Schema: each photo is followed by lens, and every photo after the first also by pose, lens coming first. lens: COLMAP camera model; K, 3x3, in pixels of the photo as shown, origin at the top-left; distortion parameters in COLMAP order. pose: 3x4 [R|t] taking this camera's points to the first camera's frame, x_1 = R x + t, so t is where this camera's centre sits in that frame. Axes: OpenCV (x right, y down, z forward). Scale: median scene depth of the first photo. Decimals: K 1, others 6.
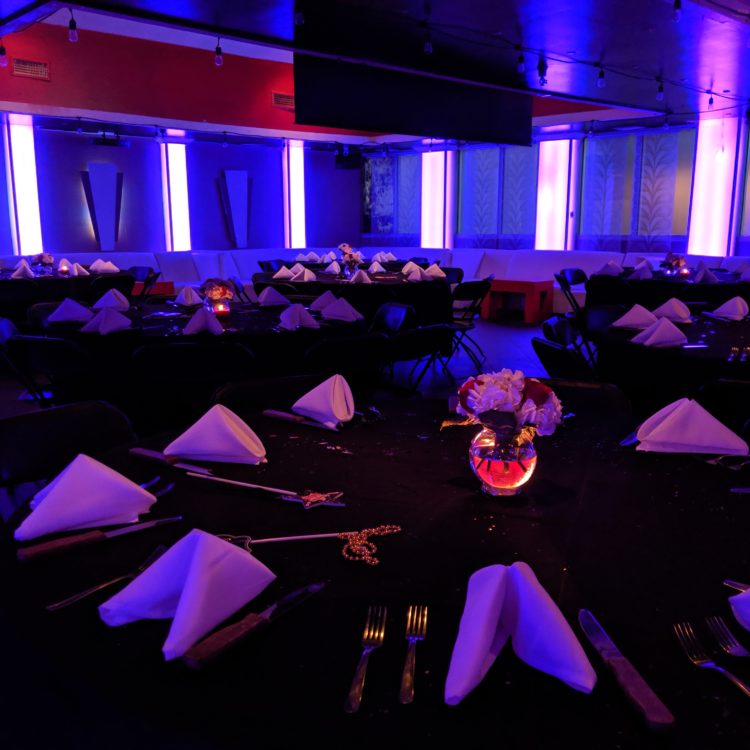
lens RADIAL K [[744.2, 0, 375.0], [0, 744.2, 395.8], [0, 0, 1]] dist [0.064686, -0.117364]
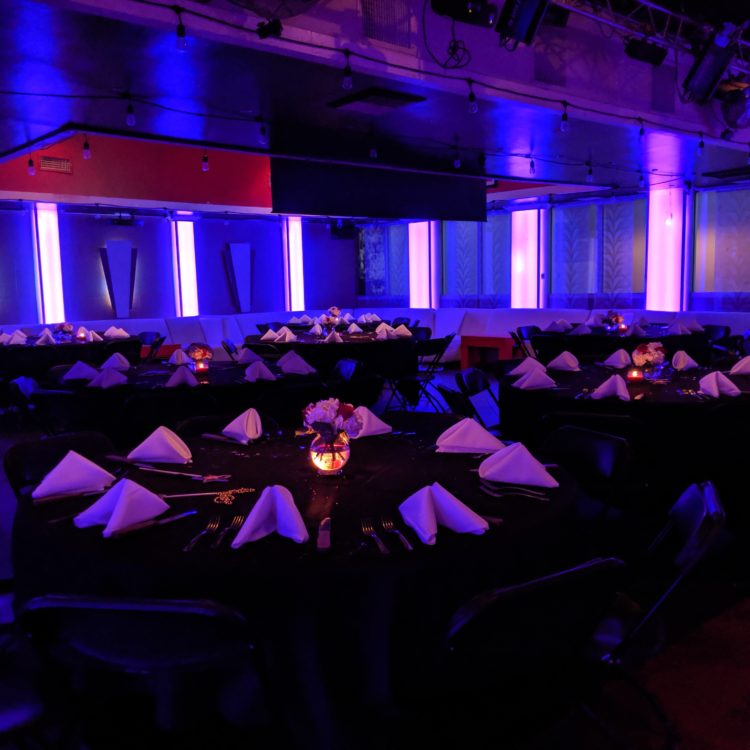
lens RADIAL K [[744.2, 0, 375.0], [0, 744.2, 395.8], [0, 0, 1]] dist [0.064686, -0.117364]
pose [[0.999484, -0.018689, -0.026137, 0.050953], [0.016671, 0.997015, -0.075385, 0.013530], [0.027467, 0.074910, 0.996812, -0.101604]]
